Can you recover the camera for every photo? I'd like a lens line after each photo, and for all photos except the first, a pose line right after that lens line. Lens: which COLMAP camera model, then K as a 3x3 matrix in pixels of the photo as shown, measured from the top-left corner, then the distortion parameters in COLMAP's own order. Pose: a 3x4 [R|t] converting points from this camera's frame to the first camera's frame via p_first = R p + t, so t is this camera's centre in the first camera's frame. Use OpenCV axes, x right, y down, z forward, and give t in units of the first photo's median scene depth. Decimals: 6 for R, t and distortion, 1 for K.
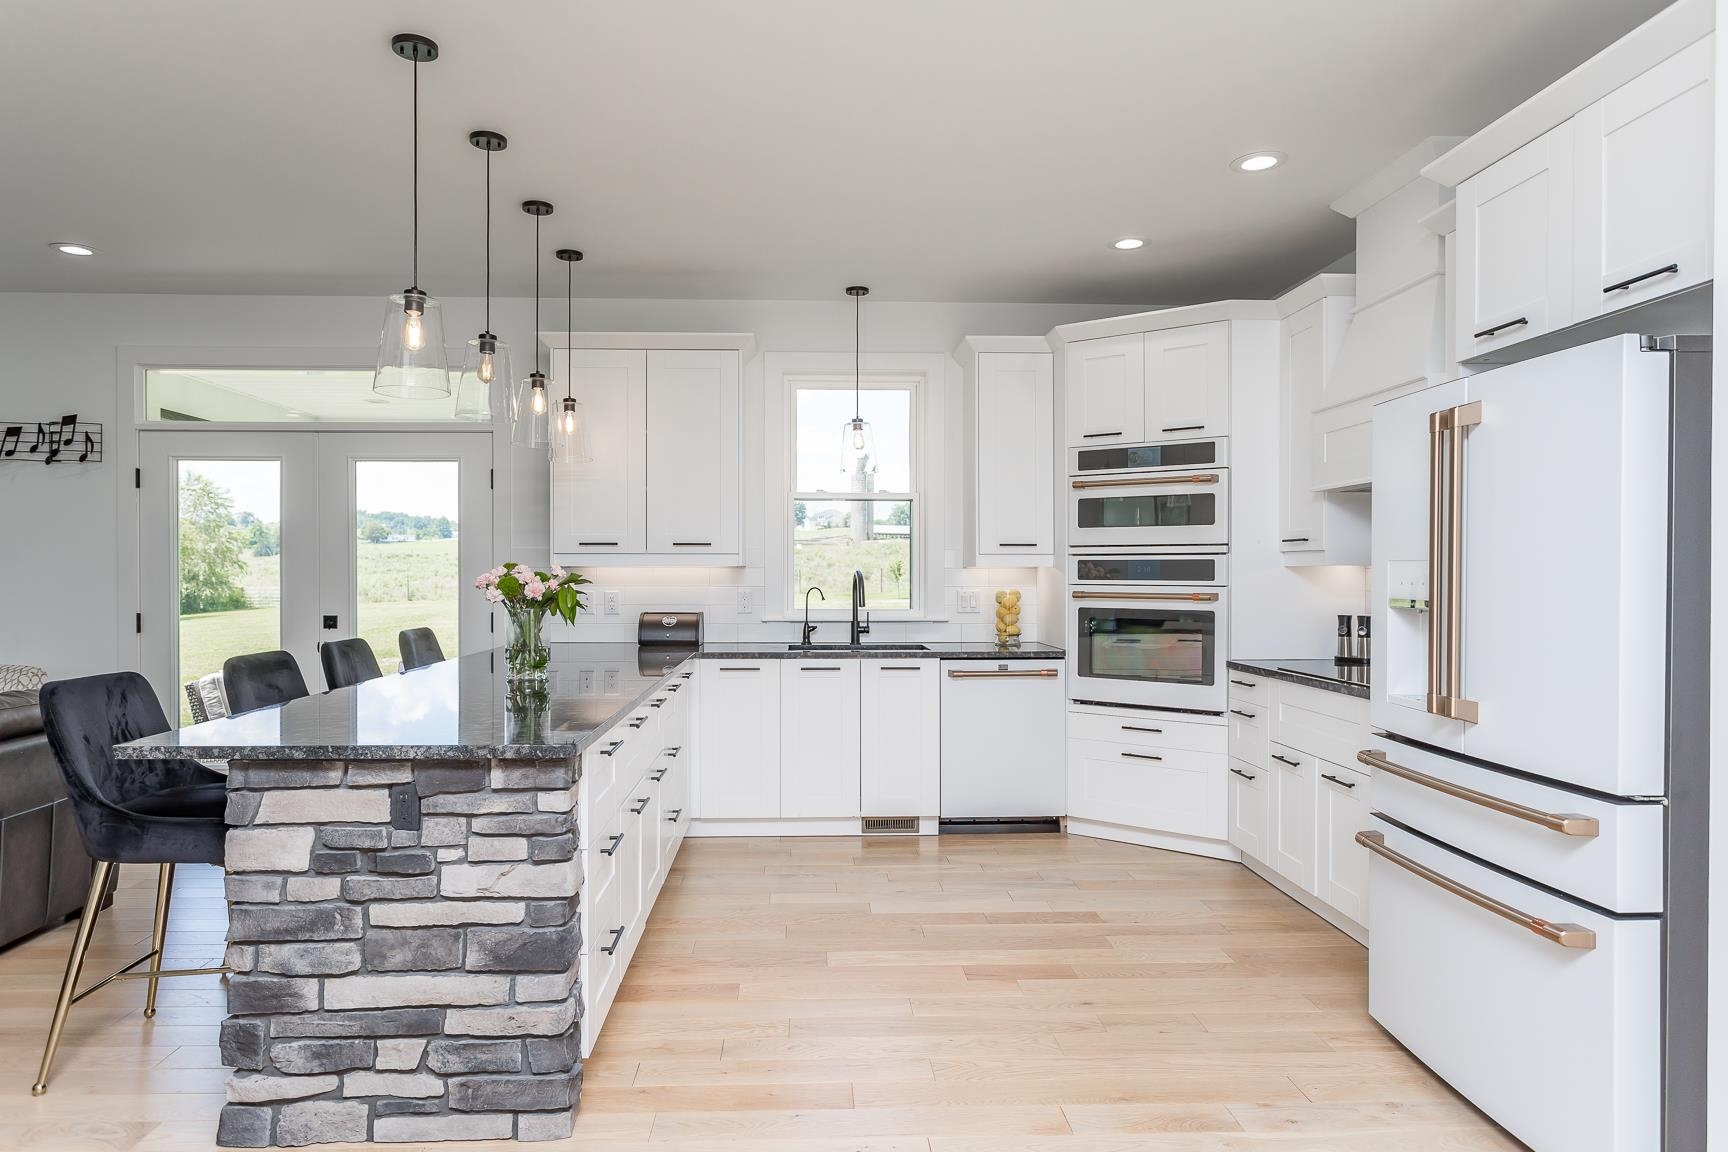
lens RADIAL K [[1077.9, 0, 862.7], [0, 1077.9, 588.5], [0, 0, 1]] dist [-0.000349, 0.000743]
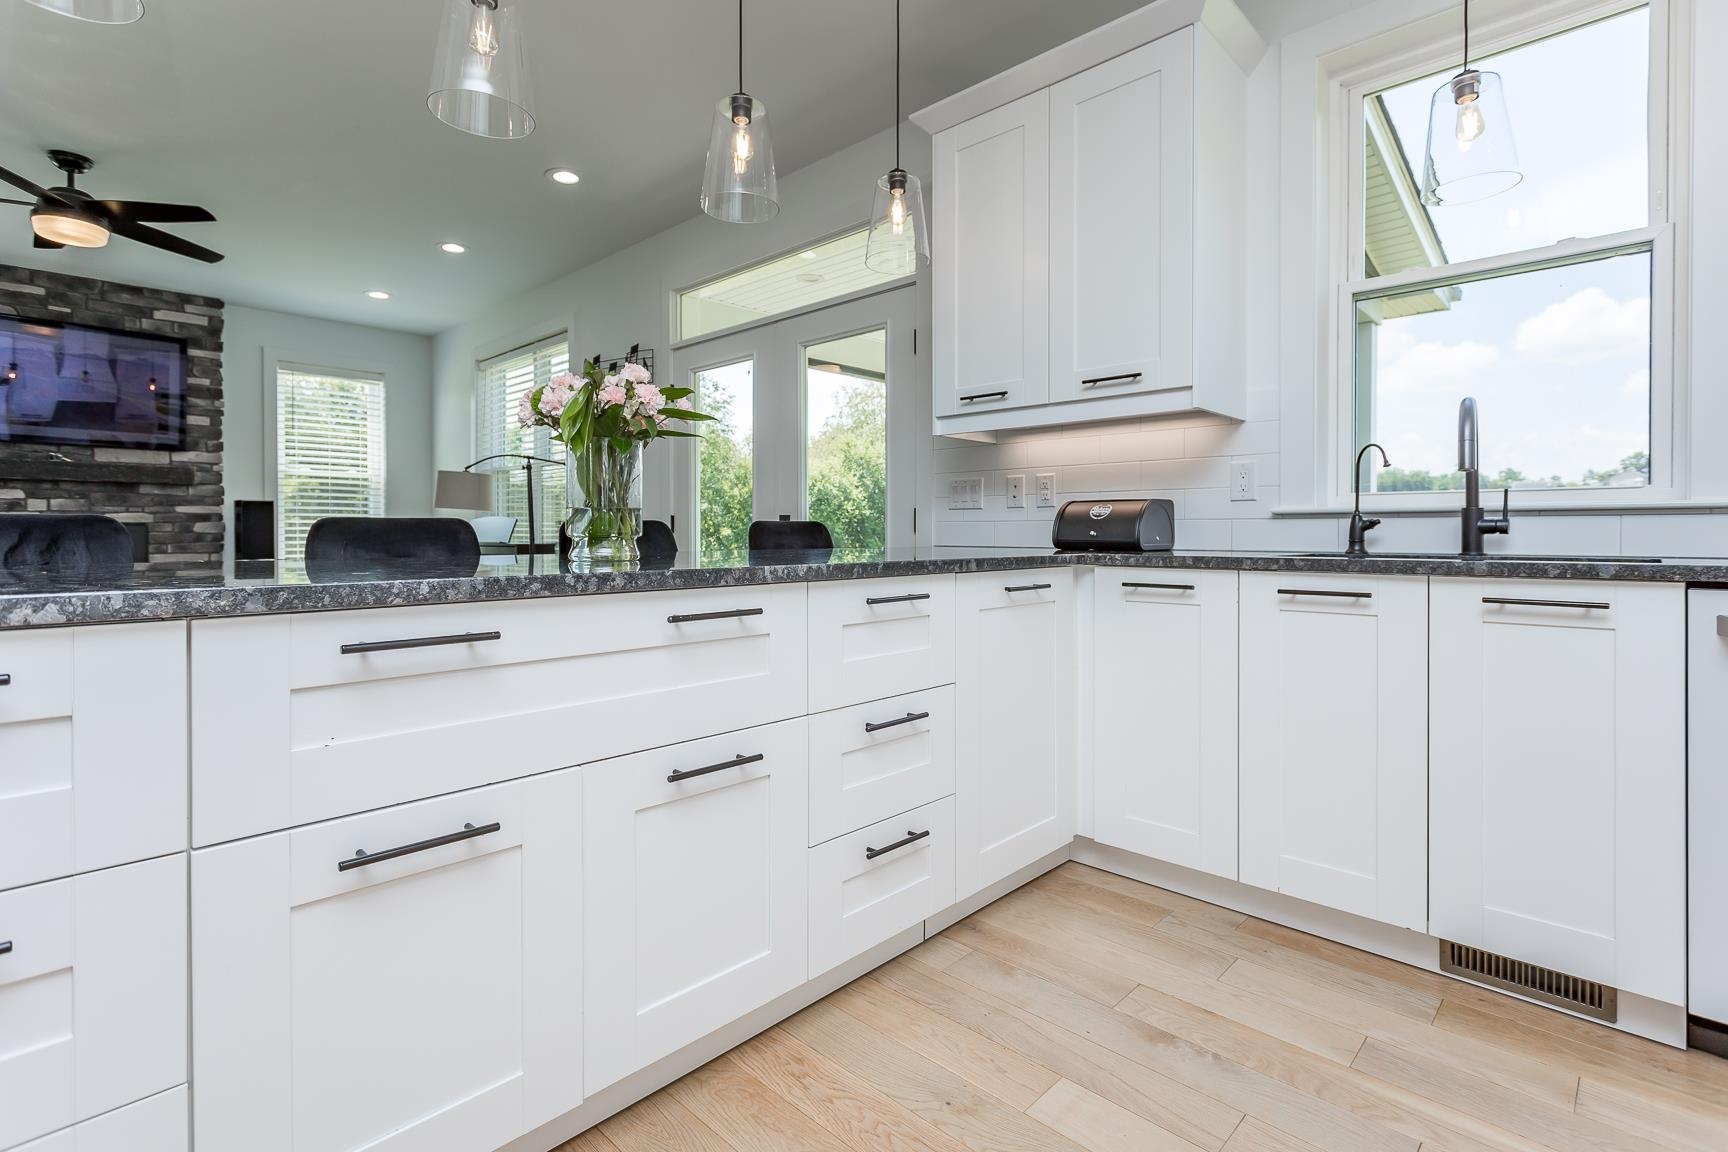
lens RADIAL K [[845.1, 0, 845.2], [0, 845.1, 540.9], [0, 0, 1]] dist [0.004076, 0.000673]
pose [[0.677830, 0.003090, -0.735212, 0.097012], [-0.010497, 0.999930, -0.005475, 0.057871], [0.735144, 0.011428, 0.677815, 0.617268]]
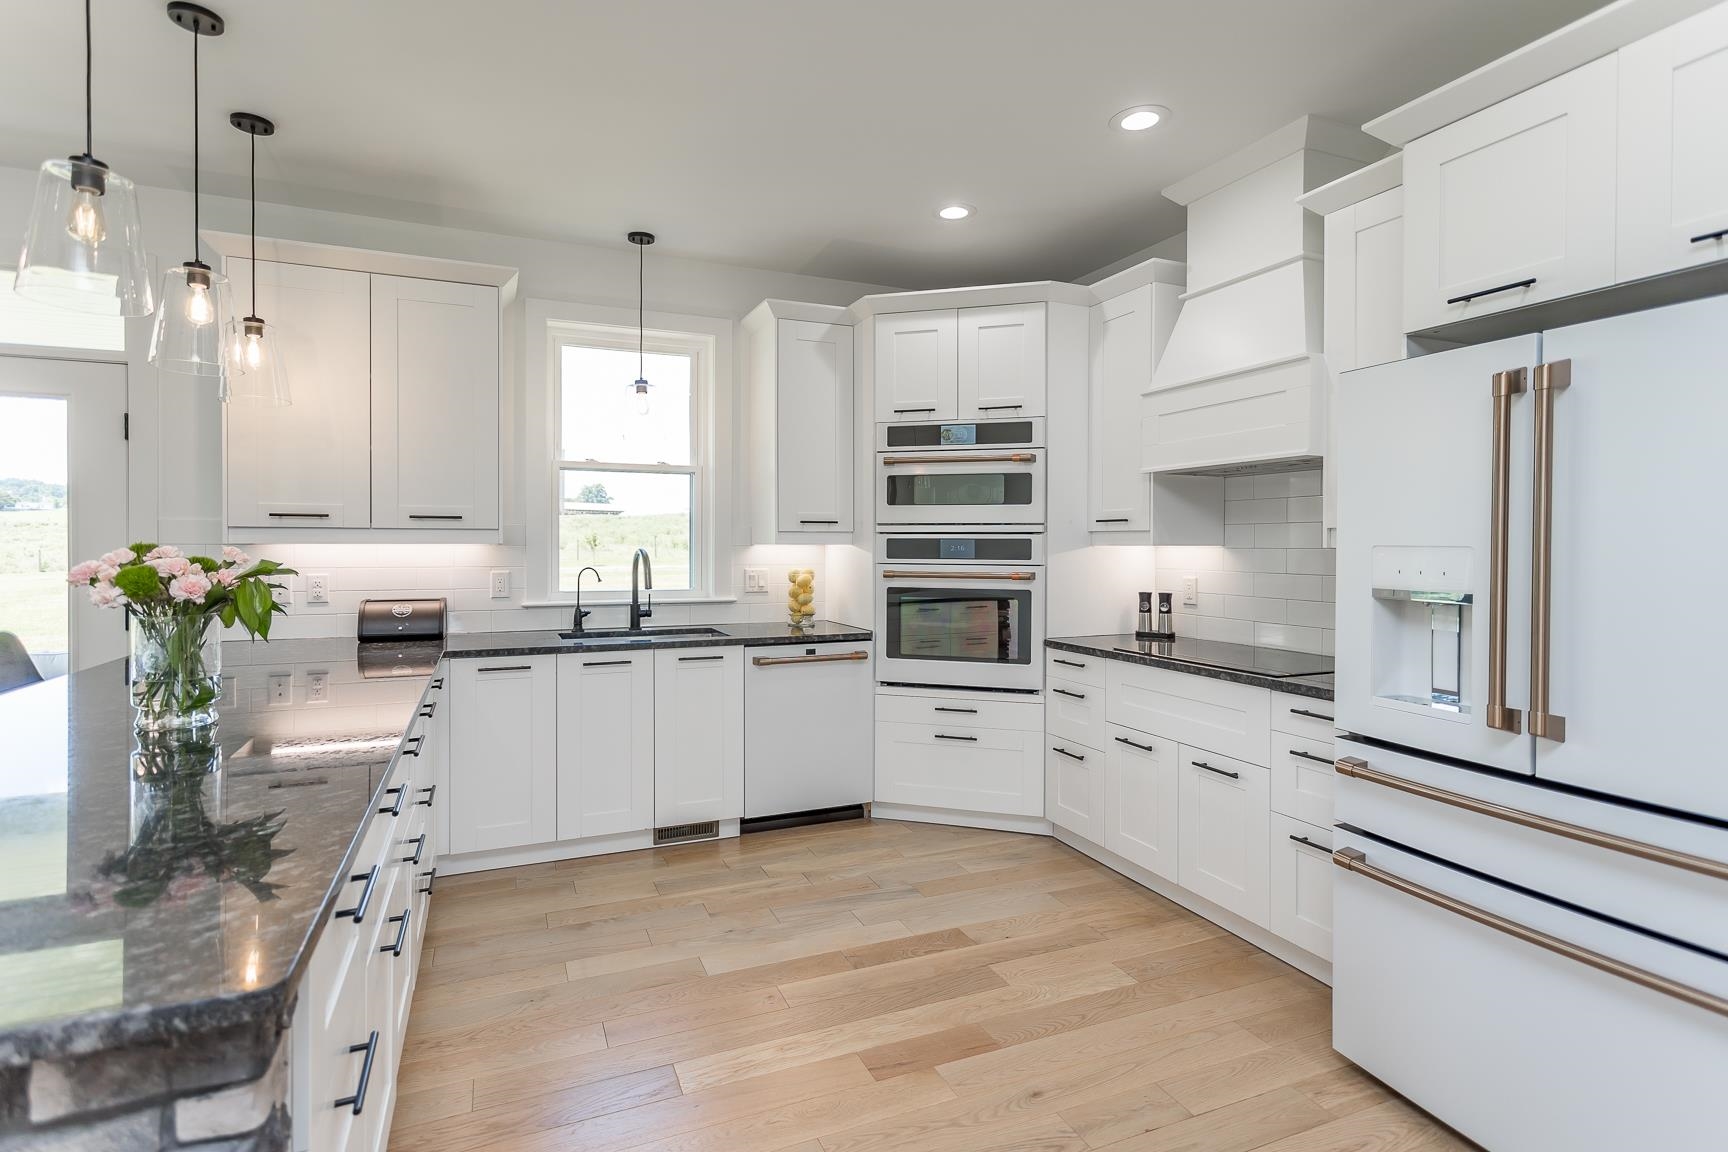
lens RADIAL K [[857.0, 0, 897.9], [0, 857.0, 551.9], [0, 0, 1]] dist [0.005190, 0.001453]
pose [[0.928054, -0.002324, 0.372438, -0.081814], [0.003978, 0.999985, -0.003673, -0.011759], [-0.372424, 0.004891, 0.928050, 0.287804]]
